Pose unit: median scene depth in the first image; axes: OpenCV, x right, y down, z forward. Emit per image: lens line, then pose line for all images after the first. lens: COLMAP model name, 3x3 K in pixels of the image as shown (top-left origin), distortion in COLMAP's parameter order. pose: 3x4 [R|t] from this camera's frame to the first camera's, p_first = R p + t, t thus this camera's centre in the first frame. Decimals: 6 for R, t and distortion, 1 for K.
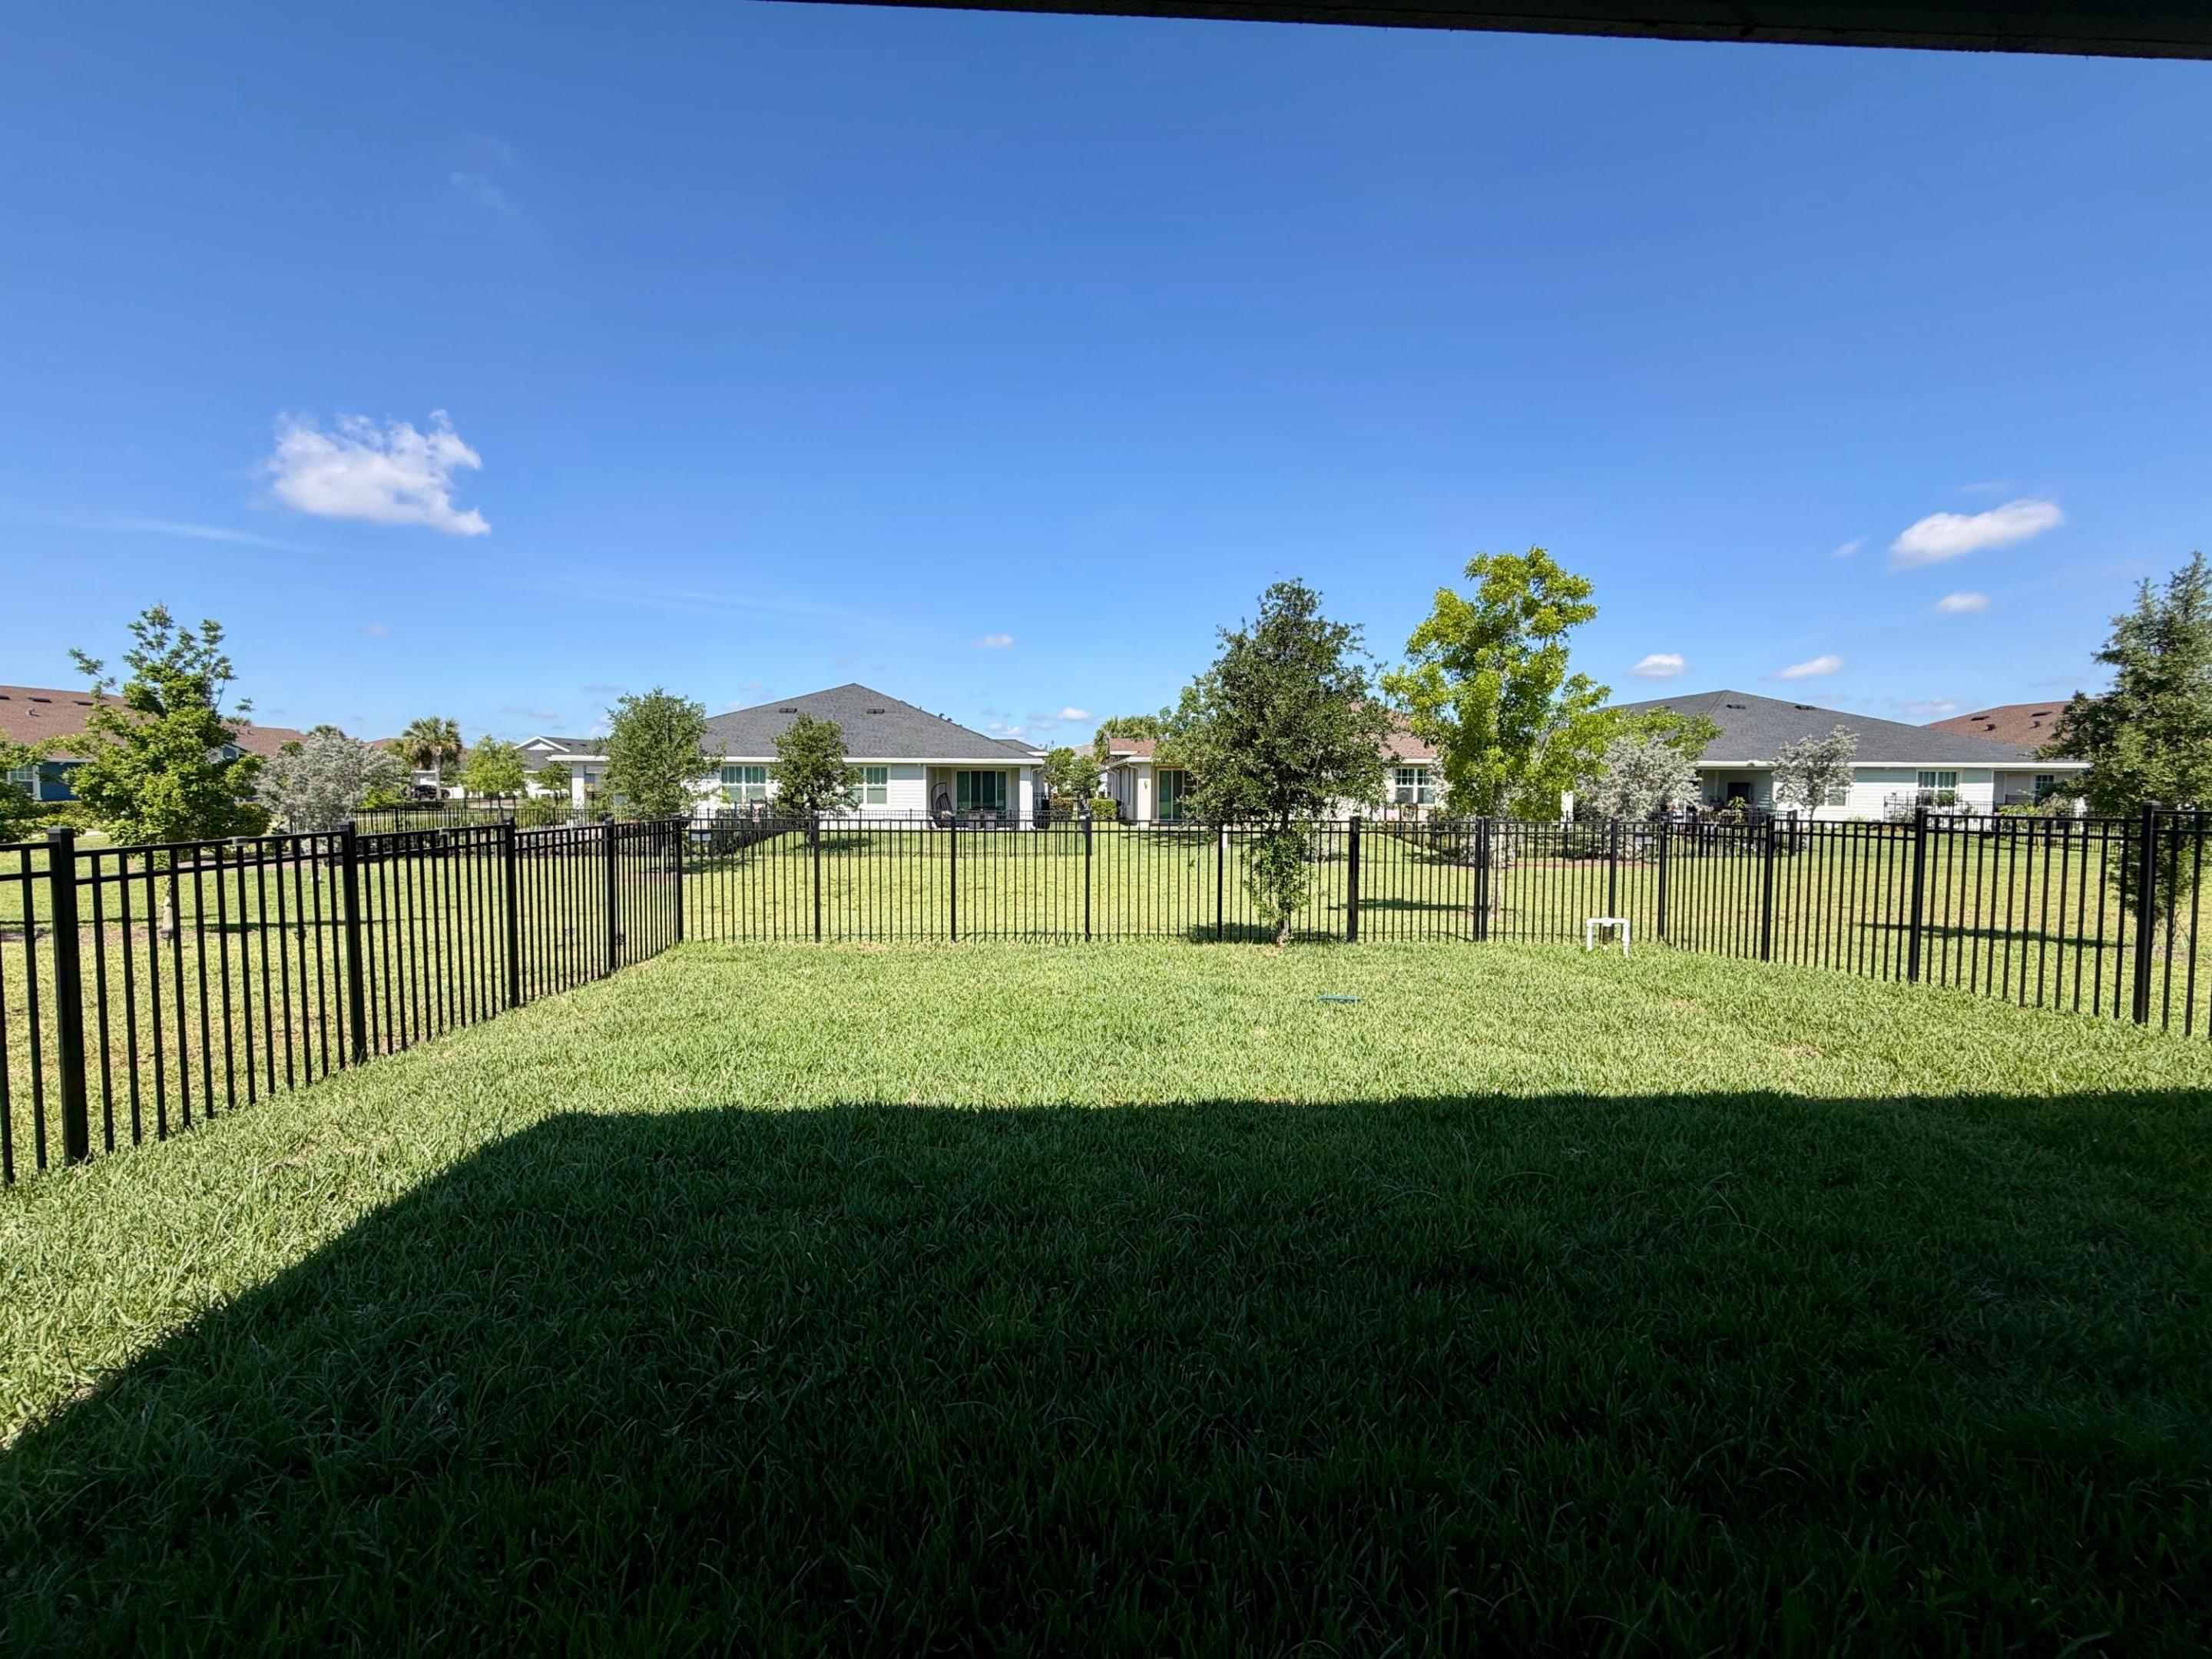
lens RADIAL K [[889.3, 0, 1102.8], [0, 889.3, 826.4], [0, 0, 1]] dist [-0.001580, 0.000456]
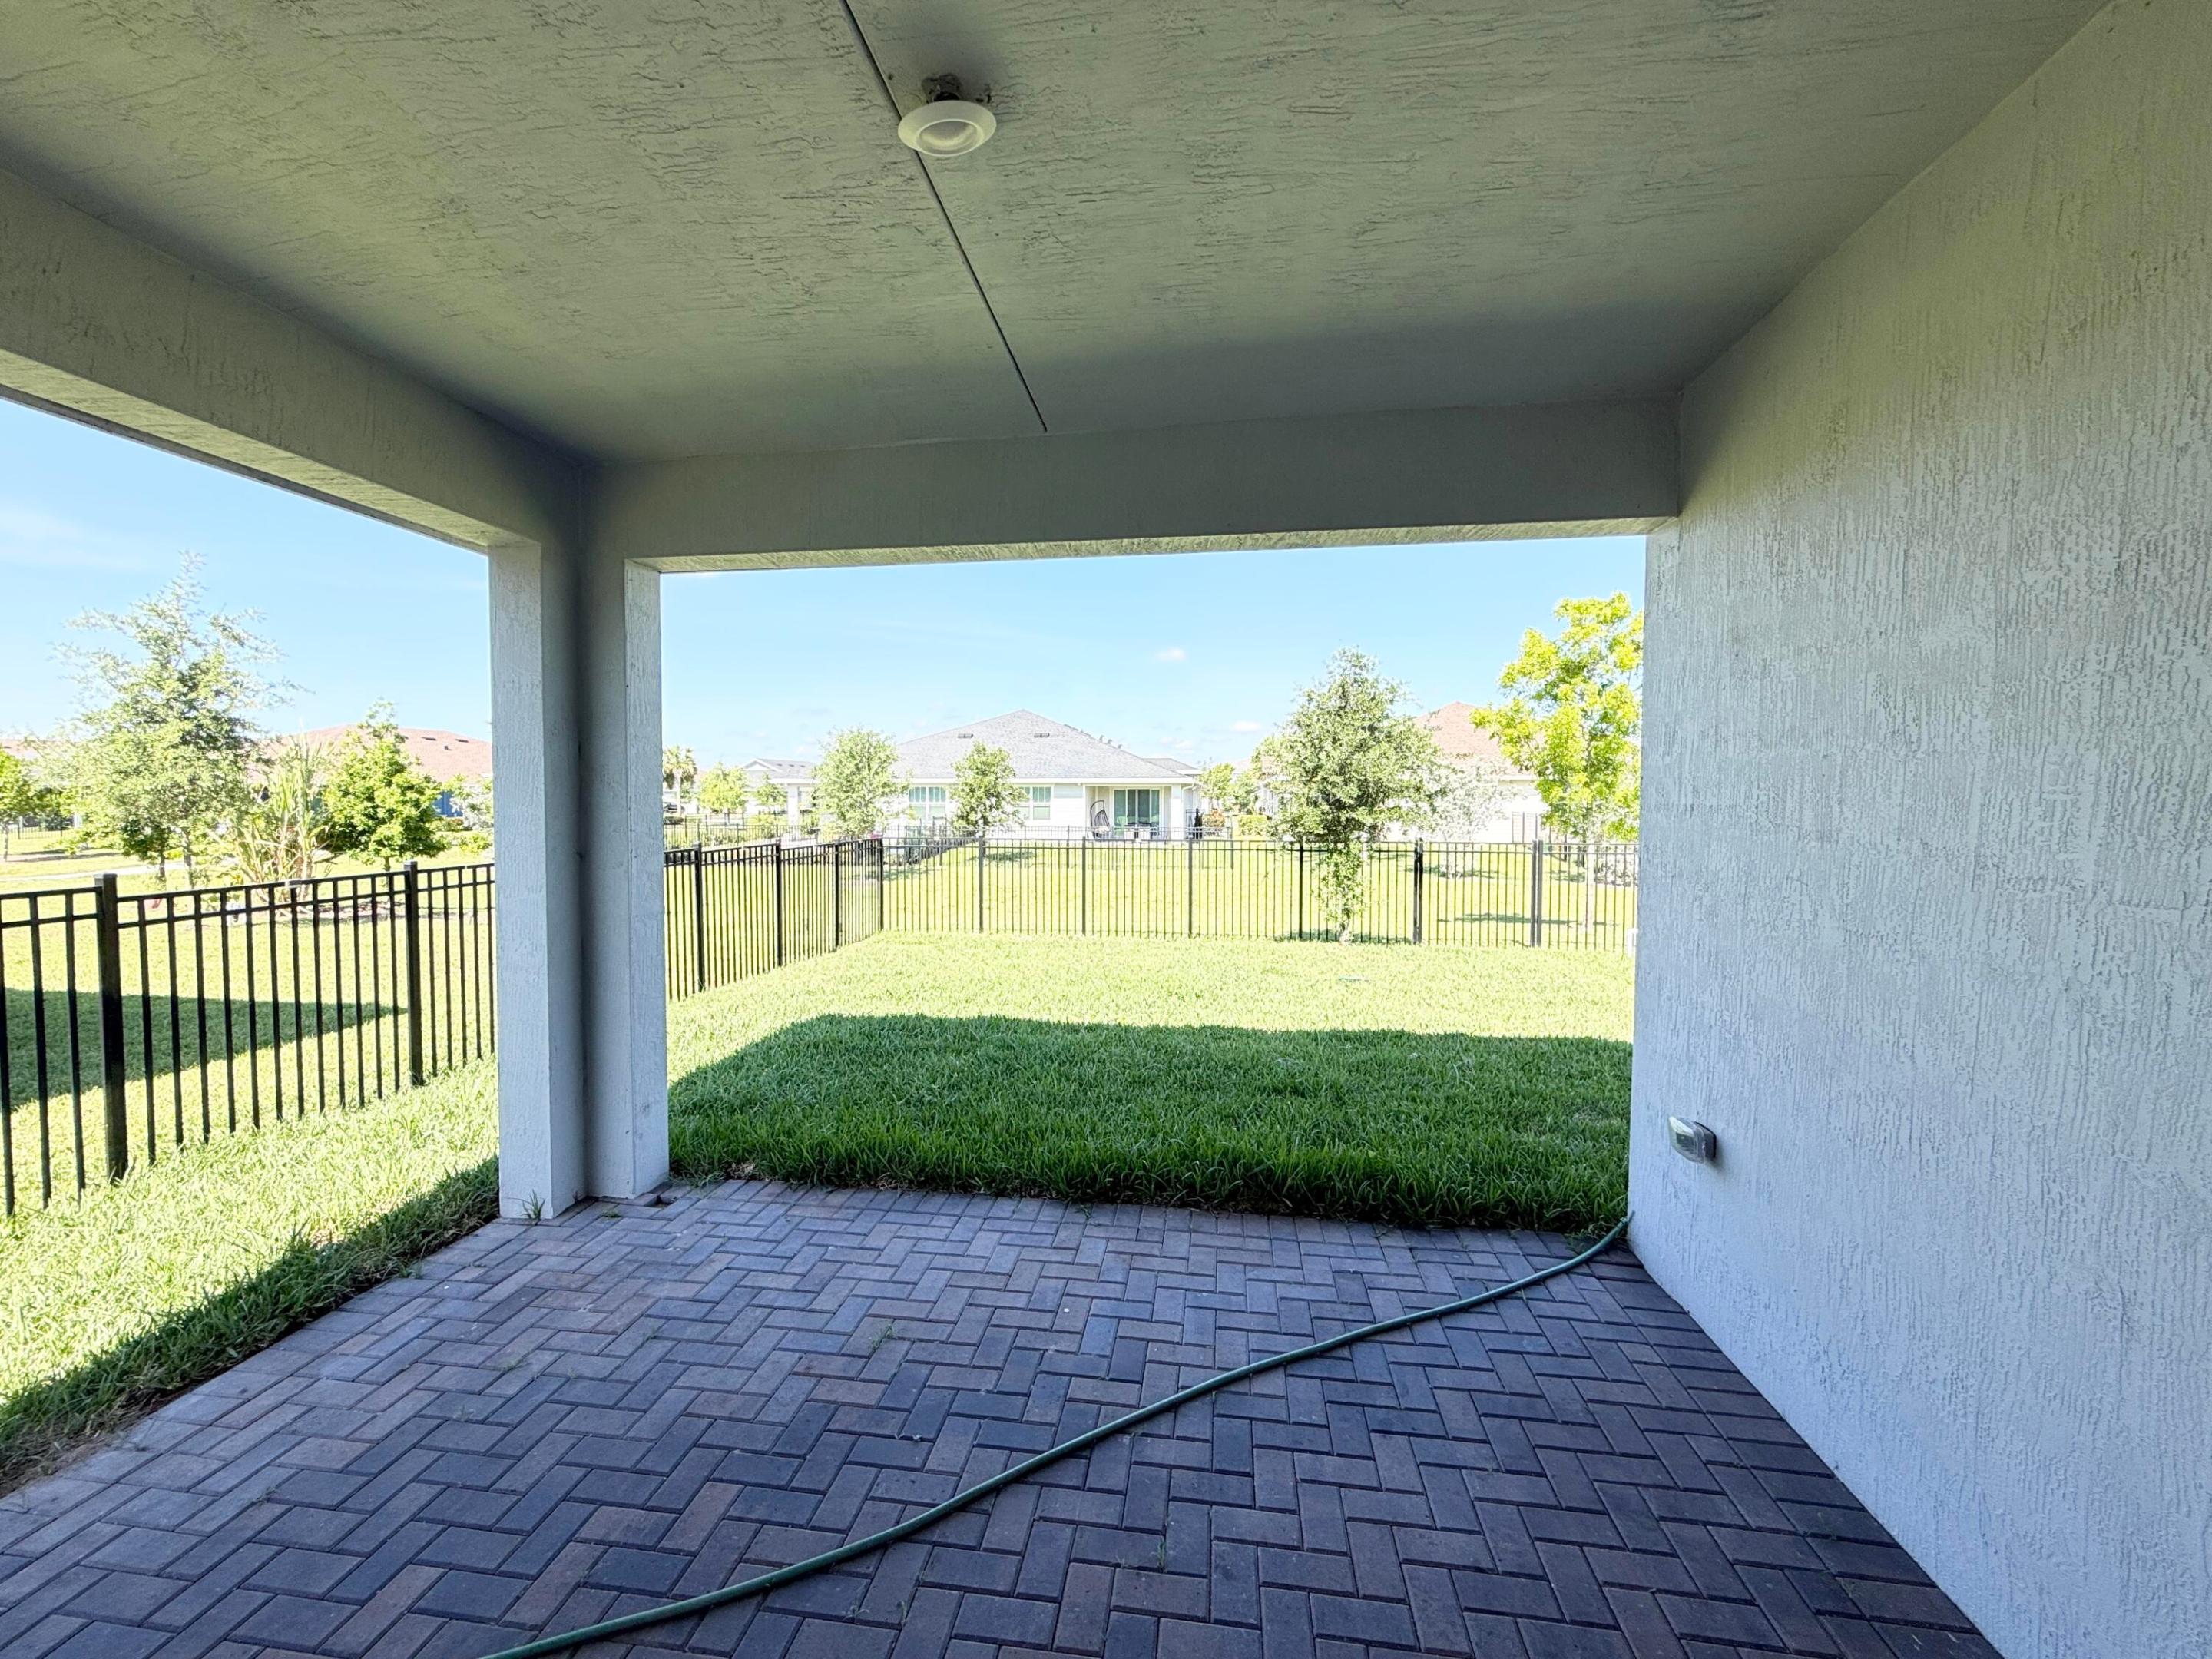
lens RADIAL K [[889.3, 0, 1102.9], [0, 889.3, 830.2], [0, 0, 1]] dist [-0.001580, 0.000456]
pose [[0.982262, 0.003198, -0.187488, 0.046823], [-0.005194, 0.999935, -0.010155, -0.003790], [0.187443, 0.010948, 0.982214, -0.117285]]
